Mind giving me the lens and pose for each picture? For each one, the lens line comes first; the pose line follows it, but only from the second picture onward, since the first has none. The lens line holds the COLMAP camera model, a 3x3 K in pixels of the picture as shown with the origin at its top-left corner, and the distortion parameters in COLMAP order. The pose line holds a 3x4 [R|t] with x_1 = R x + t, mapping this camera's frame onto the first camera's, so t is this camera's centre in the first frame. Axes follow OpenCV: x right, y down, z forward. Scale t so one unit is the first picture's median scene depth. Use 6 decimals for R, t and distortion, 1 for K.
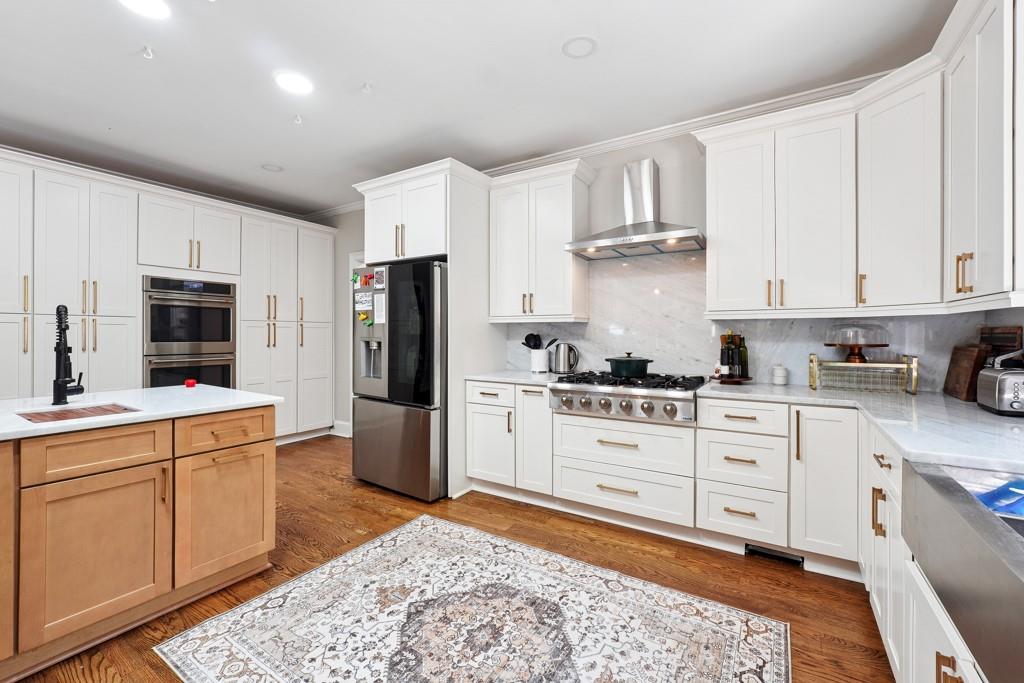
lens RADIAL K [[436.2, 0, 510.0], [0, 436.2, 337.4], [0, 0, 1]] dist [-0.000877, -0.000083]
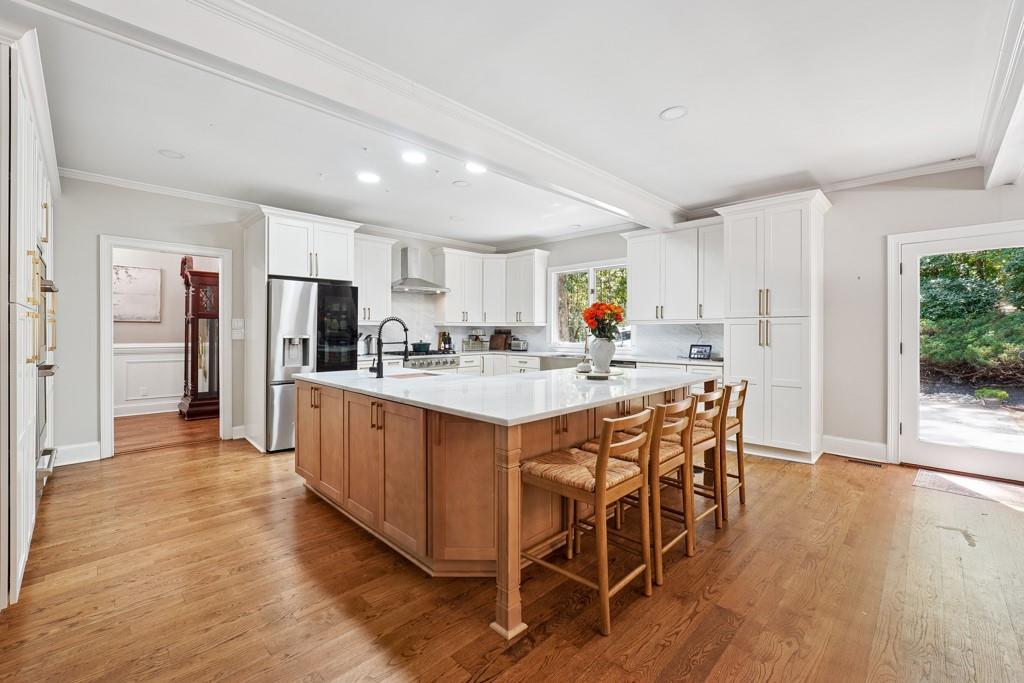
lens RADIAL K [[438.5, 0, 509.7], [0, 438.5, 333.7], [0, 0, 1]] dist [0.000094, 0.000122]
pose [[0.221673, -0.013751, 0.975024, -1.785083], [-0.002300, 0.999890, 0.014624, -0.031945], [-0.975118, -0.005485, 0.221617, 0.100339]]
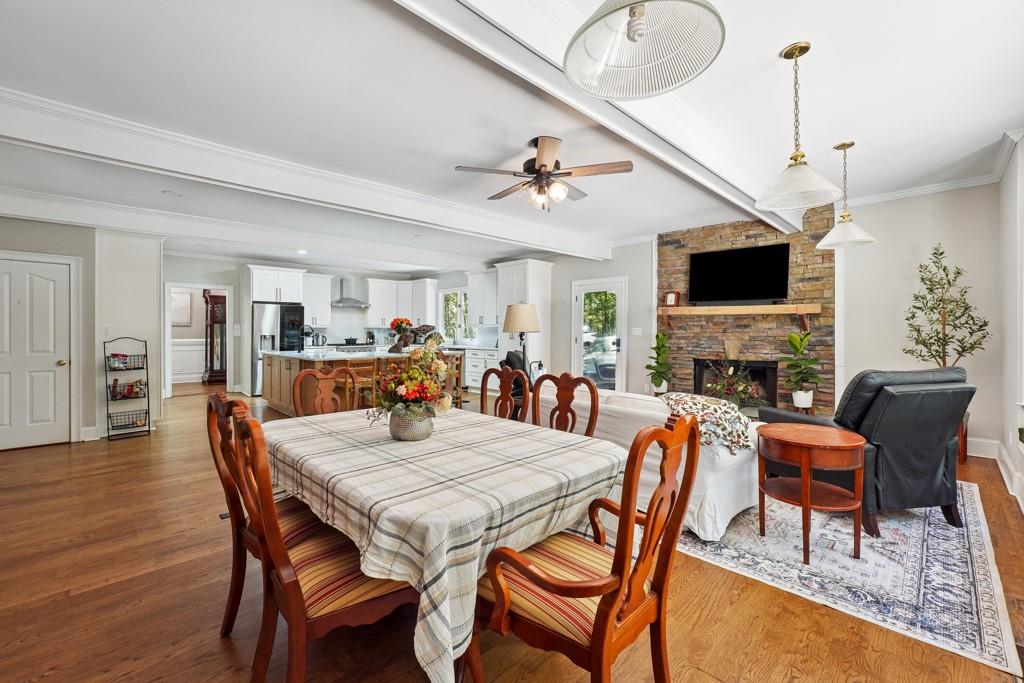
lens RADIAL K [[436.2, 0, 510.0], [0, 436.2, 337.4], [0, 0, 1]] dist [-0.000877, -0.000083]
pose [[0.229776, -0.023341, 0.972964, -2.862709], [-0.001212, 0.999705, 0.024269, -0.048519], [-0.973243, -0.006755, 0.229680, -1.026826]]
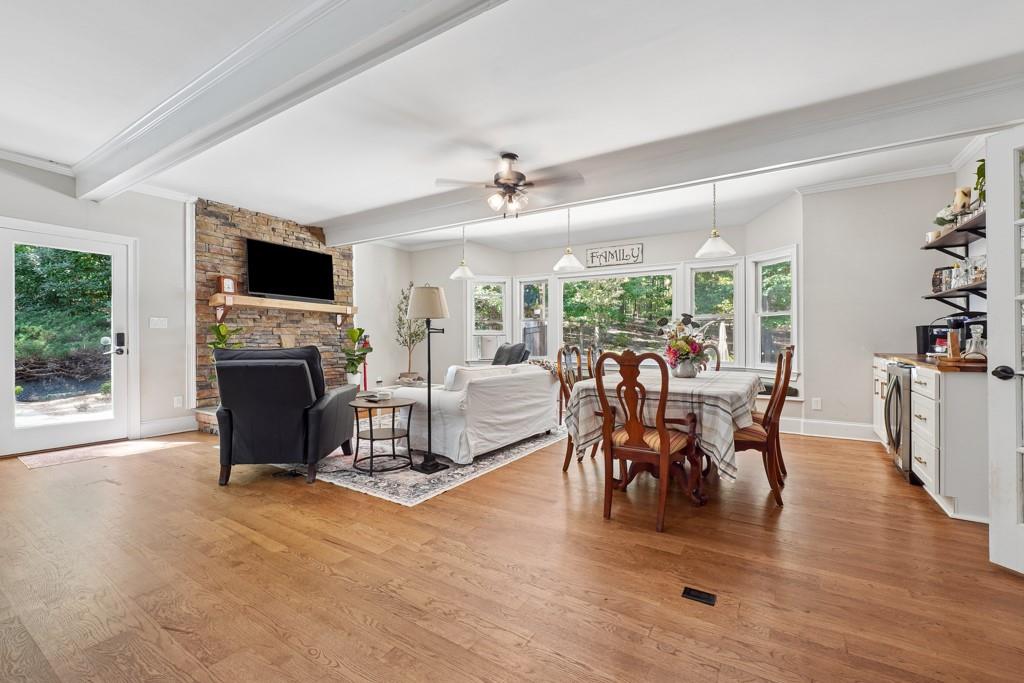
lens RADIAL K [[436.2, 0, 510.0], [0, 436.2, 337.4], [0, 0, 1]] dist [-0.000877, -0.000083]
pose [[-0.999581, -0.024956, 0.014677, -1.713611], [-0.024930, 0.999687, 0.001903, -0.003250], [-0.014720, 0.001537, -0.999890, 0.545519]]
